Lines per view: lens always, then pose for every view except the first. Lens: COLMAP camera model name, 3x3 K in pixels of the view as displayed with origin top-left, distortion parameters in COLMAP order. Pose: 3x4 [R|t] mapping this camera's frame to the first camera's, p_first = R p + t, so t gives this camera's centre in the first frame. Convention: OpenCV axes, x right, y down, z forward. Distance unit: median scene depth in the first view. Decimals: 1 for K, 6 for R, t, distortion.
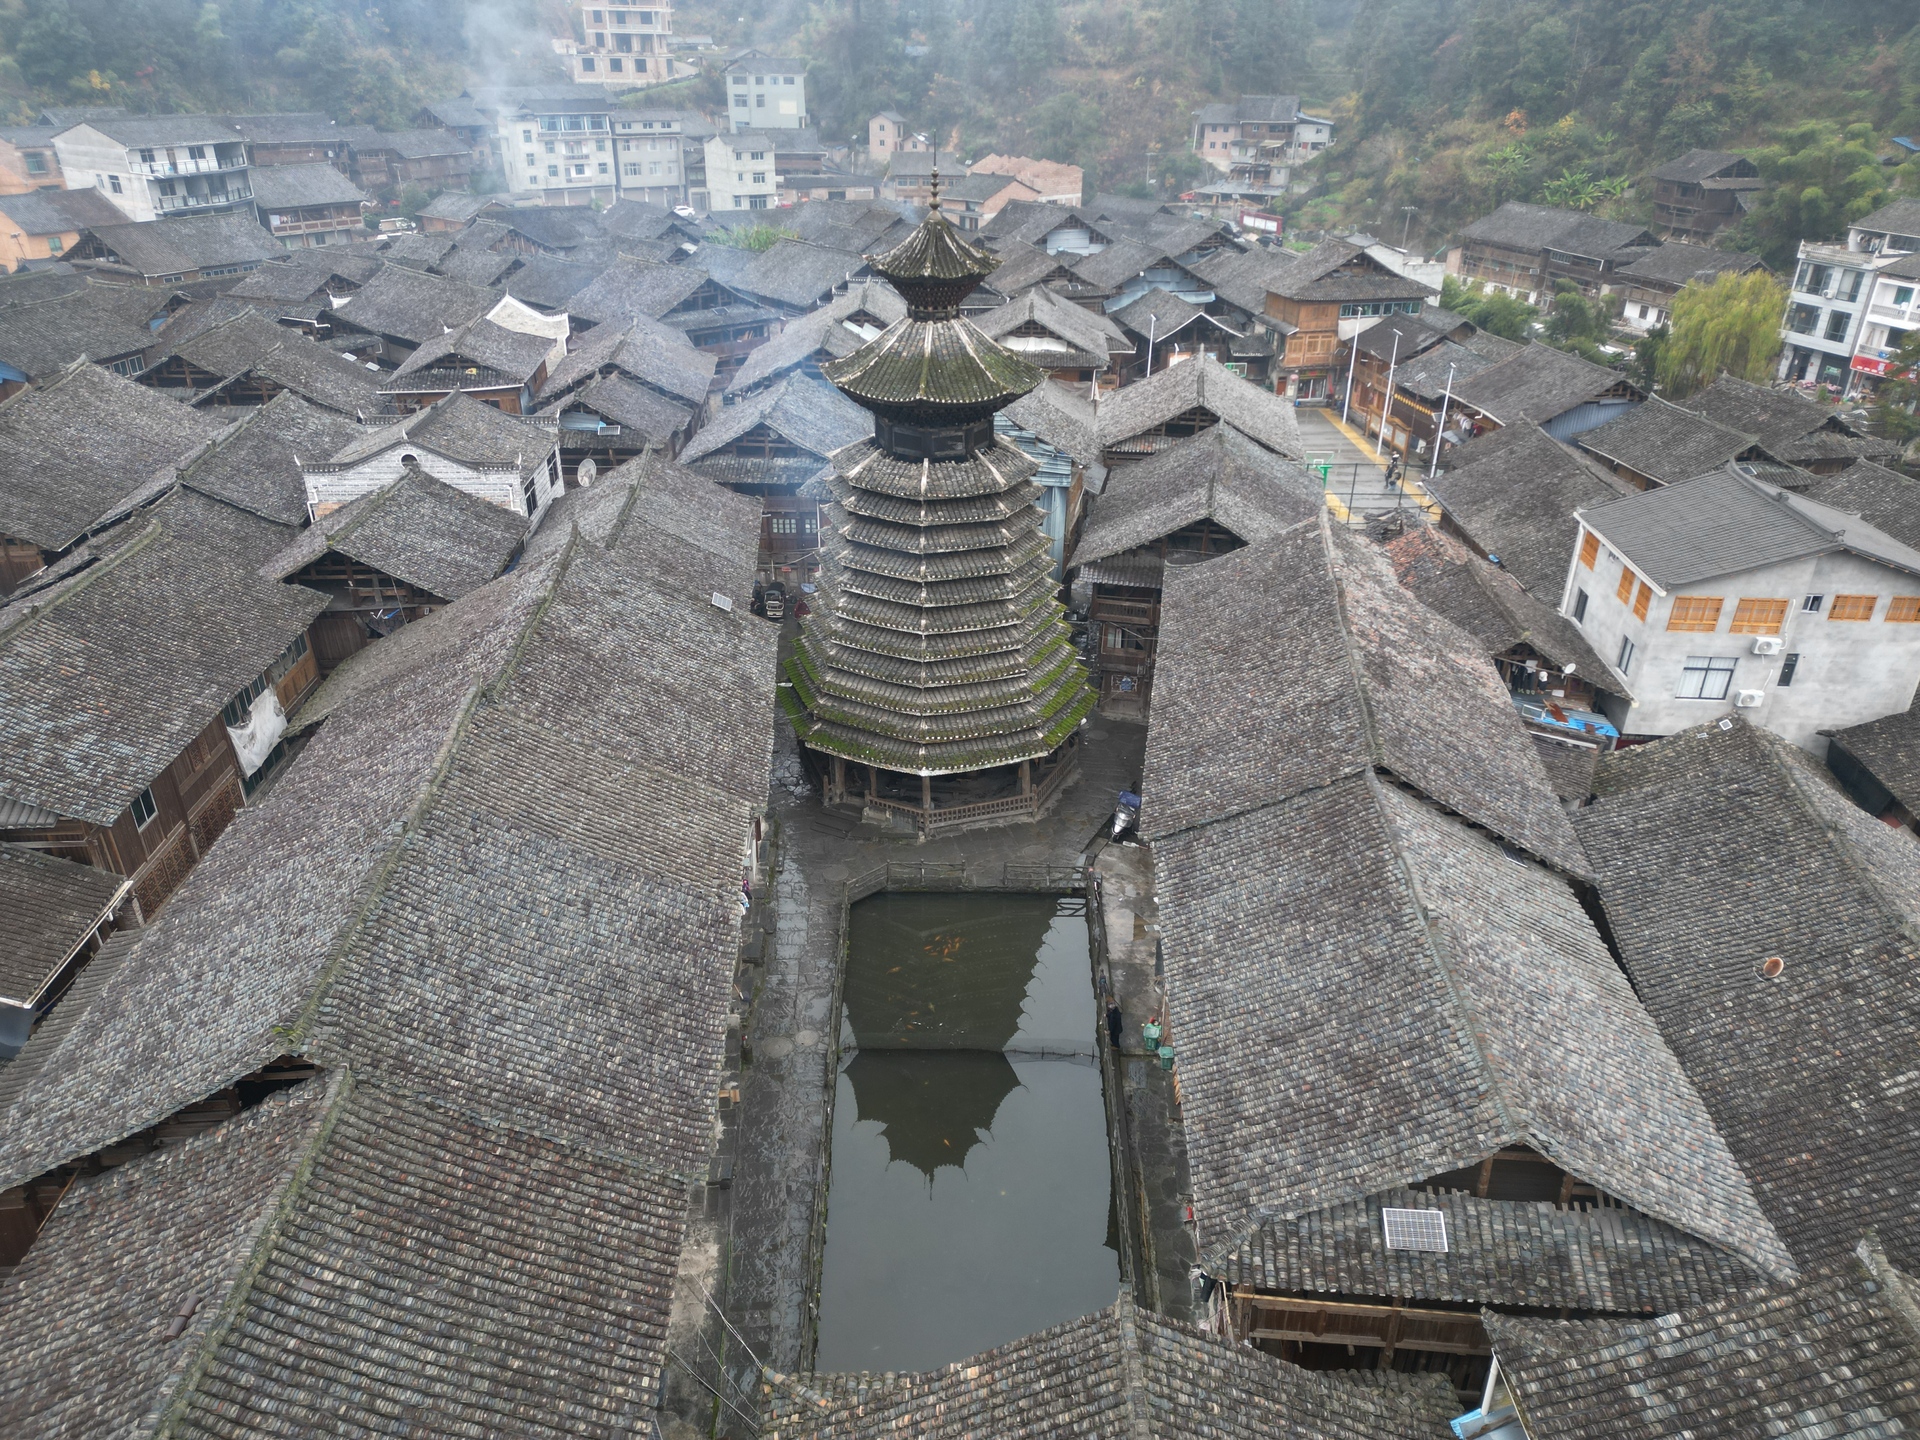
lens RADIAL K [[1328.1, 0, 960.0], [0, 1328.1, 720.0], [0, 0, 1]] dist [0.074017, -0.065658]
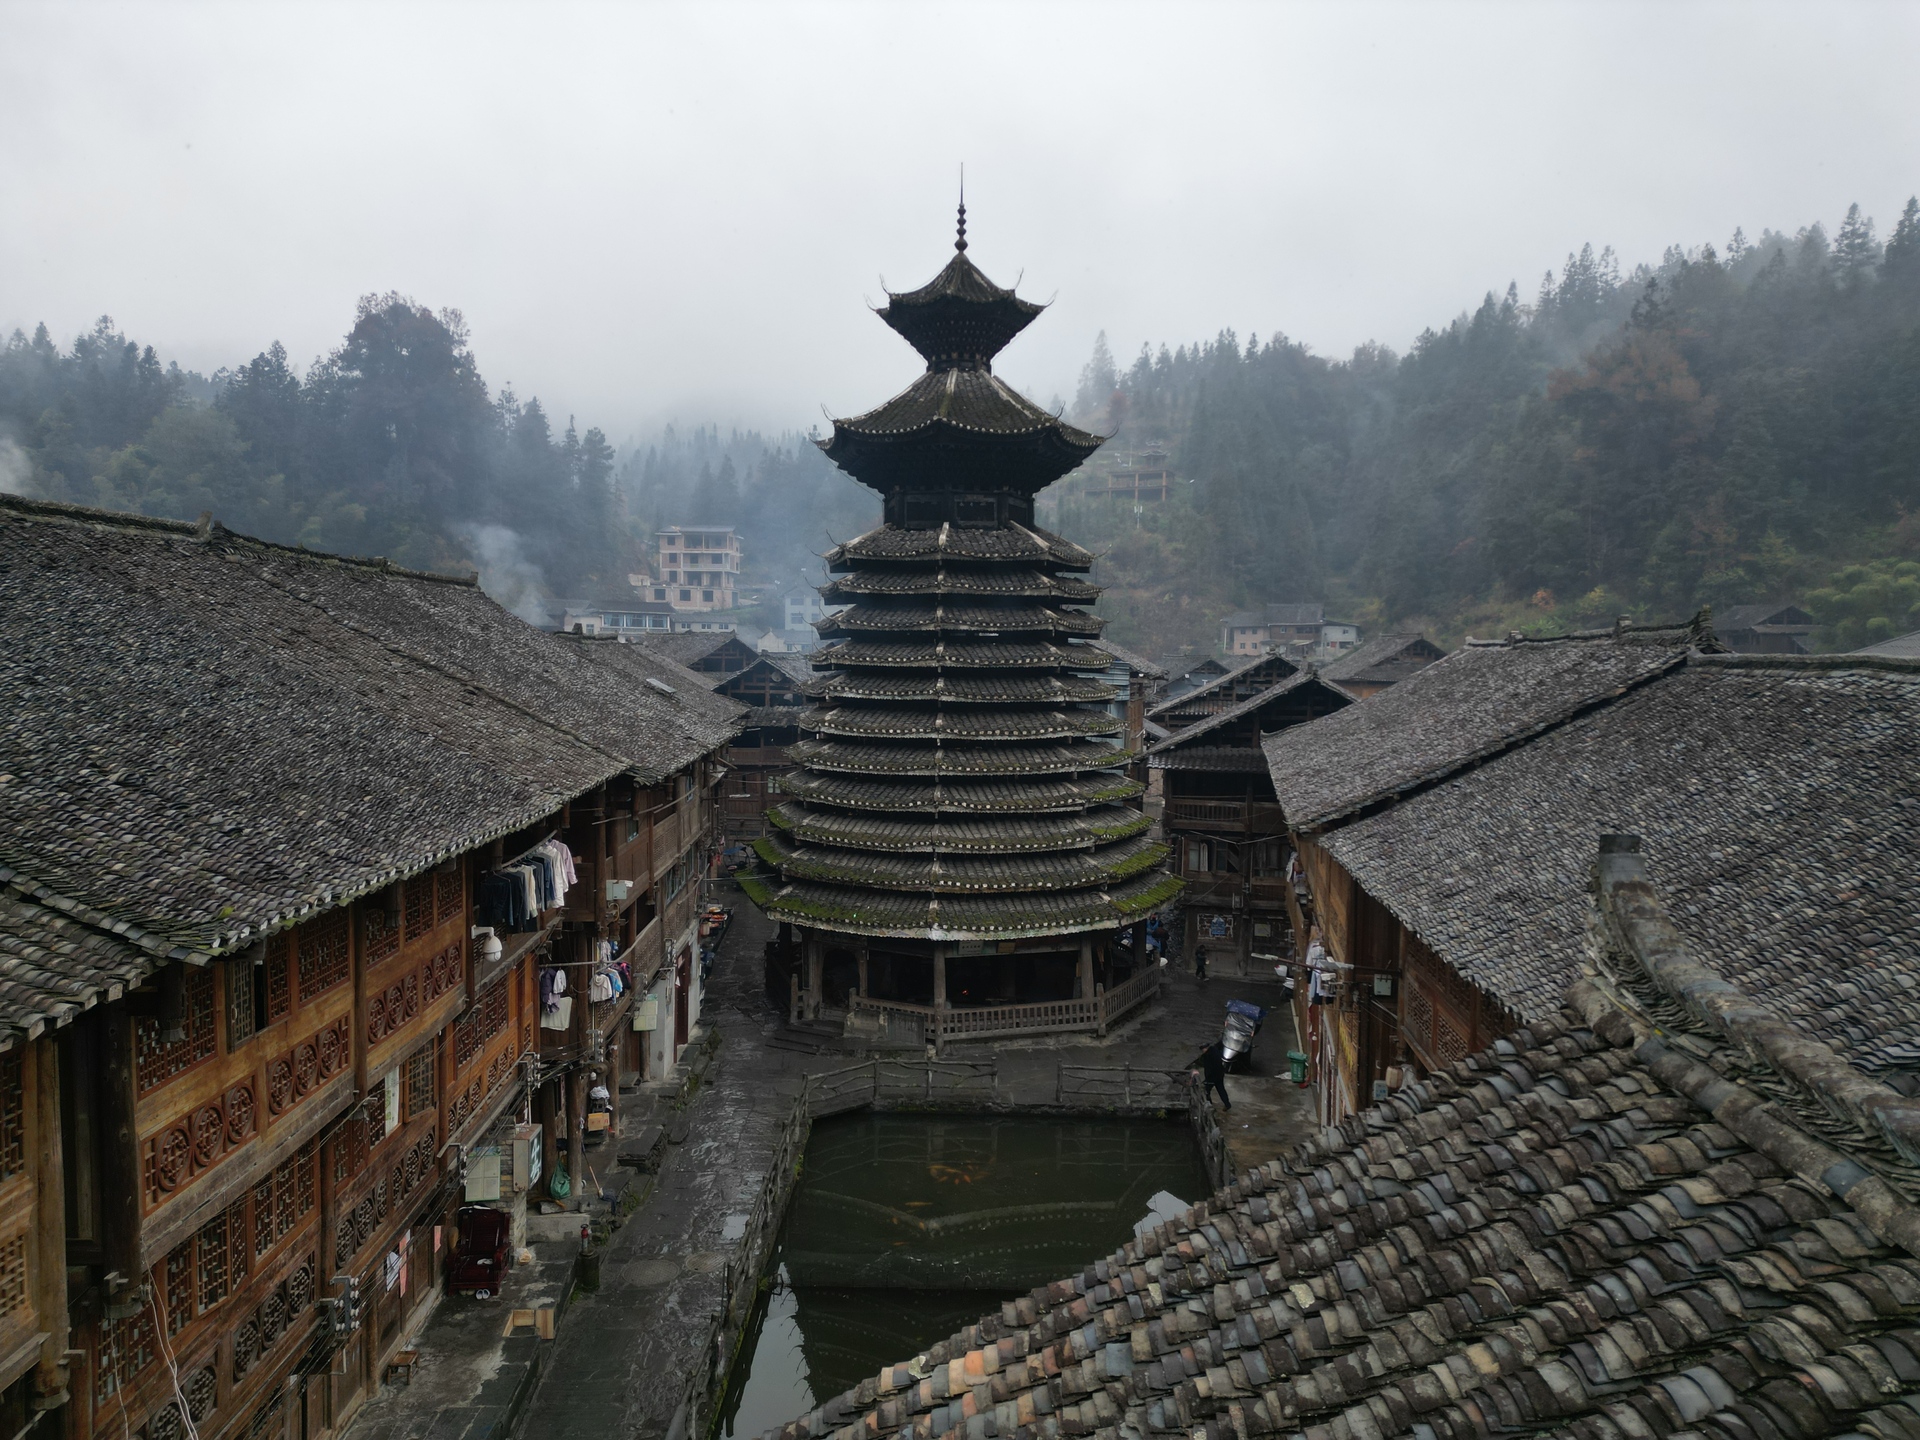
lens RADIAL K [[1322.2, 0, 960.0], [0, 1322.2, 720.0], [0, 0, 1]] dist [0.105742, -0.126003]
pose [[0.999487, -0.001259, -0.032011, 0.003650], [-0.011944, 0.912538, -0.408817, 0.117595], [0.029726, 0.408989, 0.912055, 0.185018]]
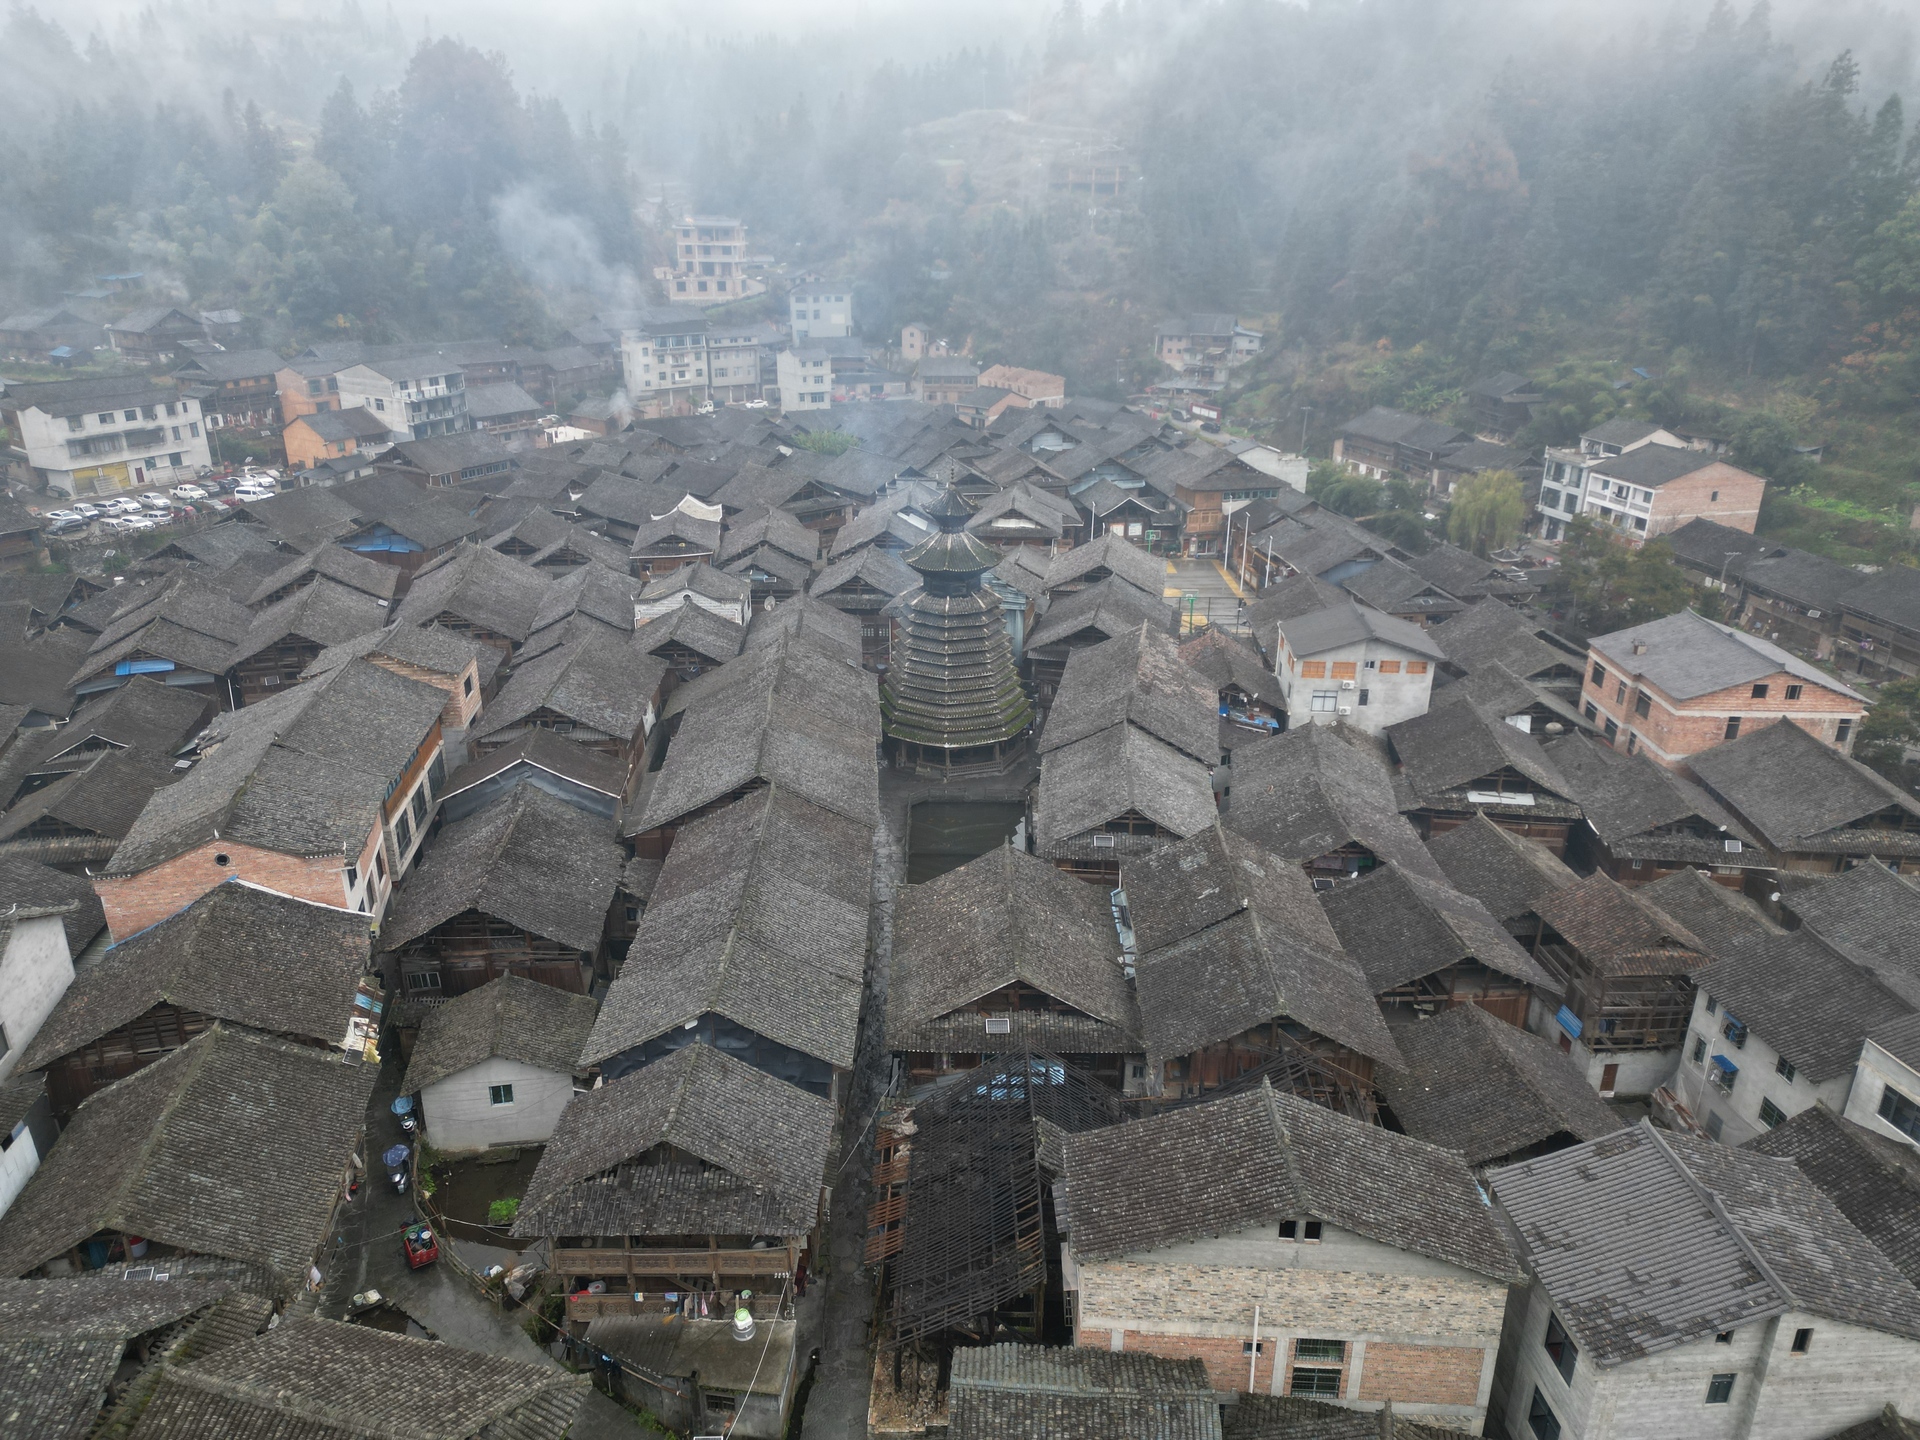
lens RADIAL K [[1328.1, 0, 960.0], [0, 1328.1, 720.0], [0, 0, 1]] dist [0.074017, -0.065658]
pose [[0.999908, 0.000177, -0.013582, 0.011780], [-0.001457, 0.995546, -0.094267, 0.105785], [0.013505, 0.094278, 0.995454, -0.576551]]
